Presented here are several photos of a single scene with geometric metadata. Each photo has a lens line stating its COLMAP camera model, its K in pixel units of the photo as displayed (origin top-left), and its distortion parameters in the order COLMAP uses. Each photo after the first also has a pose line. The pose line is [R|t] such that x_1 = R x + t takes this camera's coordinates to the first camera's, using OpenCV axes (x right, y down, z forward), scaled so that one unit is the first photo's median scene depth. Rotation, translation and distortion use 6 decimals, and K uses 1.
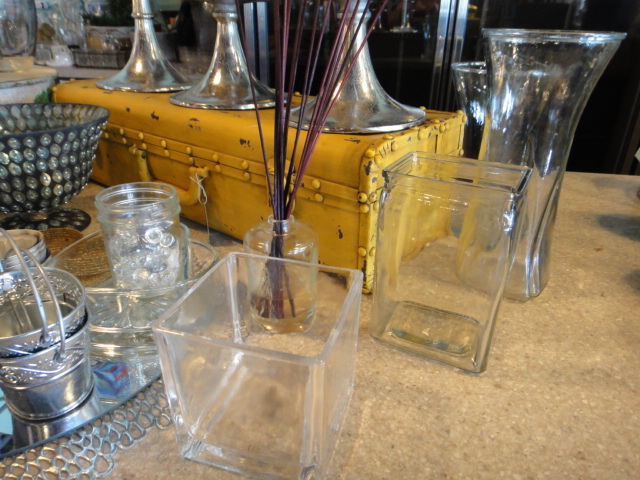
lens RADIAL K [[452.0, 0, 318.2], [0, 452.0, 236.3], [0, 0, 1]] dist [0.001054, -0.000322]
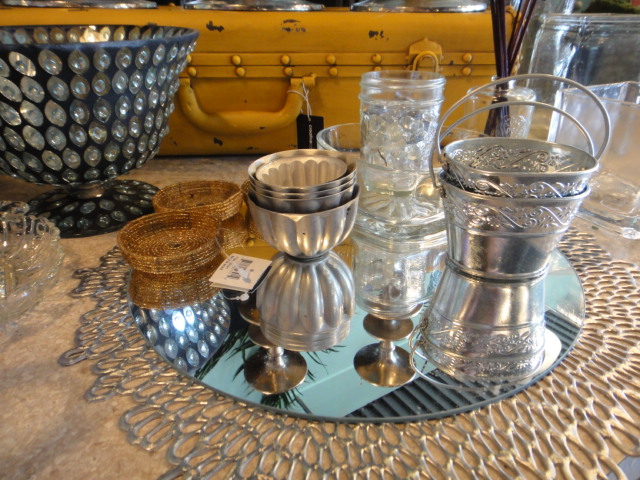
lens RADIAL K [[452.0, 0, 318.2], [0, 452.0, 236.3], [0, 0, 1]] dist [0.001054, -0.000322]
pose [[0.736258, -0.328671, 0.591523, -0.881202], [0.294271, 0.942655, 0.157498, 0.013197], [-0.609367, 0.058109, 0.790756, 0.293982]]
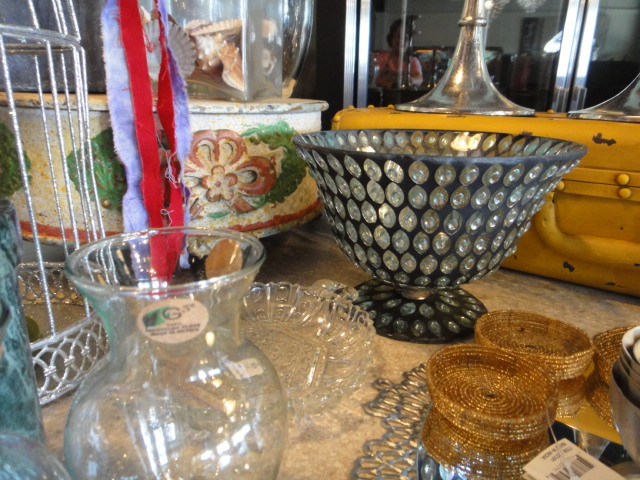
lens RADIAL K [[452.0, 0, 318.2], [0, 452.0, 236.3], [0, 0, 1]] dist [0.001054, -0.000322]
pose [[0.999623, -0.017904, 0.020800, -0.861001], [0.020533, 0.990778, -0.133933, -0.044050], [-0.018211, 0.134309, 0.990772, 0.382876]]
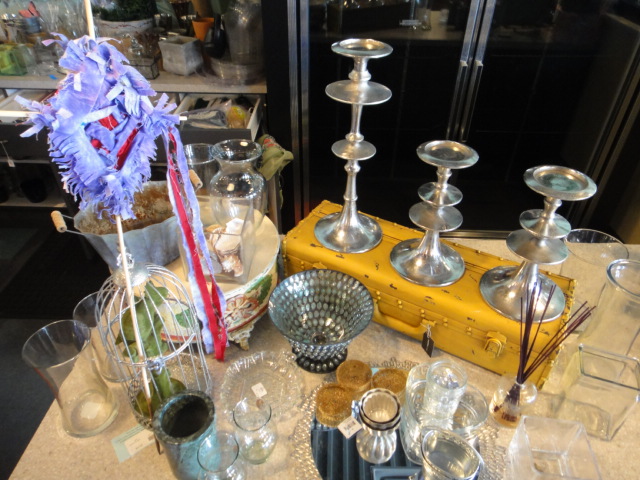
lens RADIAL K [[452.0, 0, 318.2], [0, 452.0, 236.3], [0, 0, 1]] dist [0.001054, -0.000322]
pose [[0.991860, -0.091595, 0.088456, -0.819055], [0.072052, 0.976481, 0.203209, -0.861115], [-0.104988, -0.195181, 0.975132, -0.595619]]
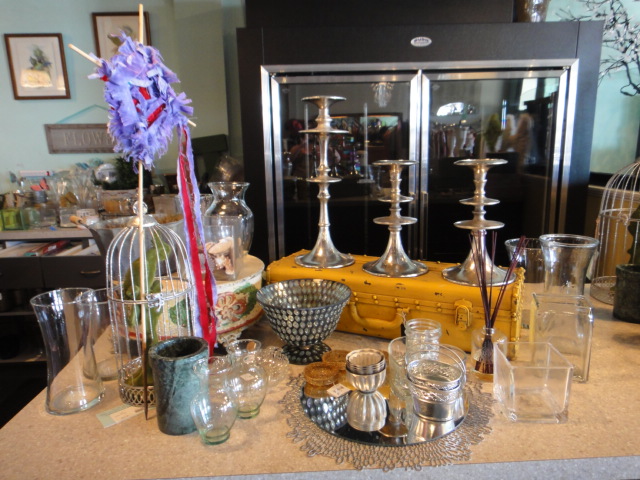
lens RADIAL K [[452.0, 0, 318.2], [0, 452.0, 236.3], [0, 0, 1]] dist [0.001054, -0.000322]
pose [[0.979026, -0.086243, 0.184582, -0.950026], [0.128883, 0.963835, -0.233262, -0.046006], [-0.157789, 0.252159, 0.954735, -0.852521]]
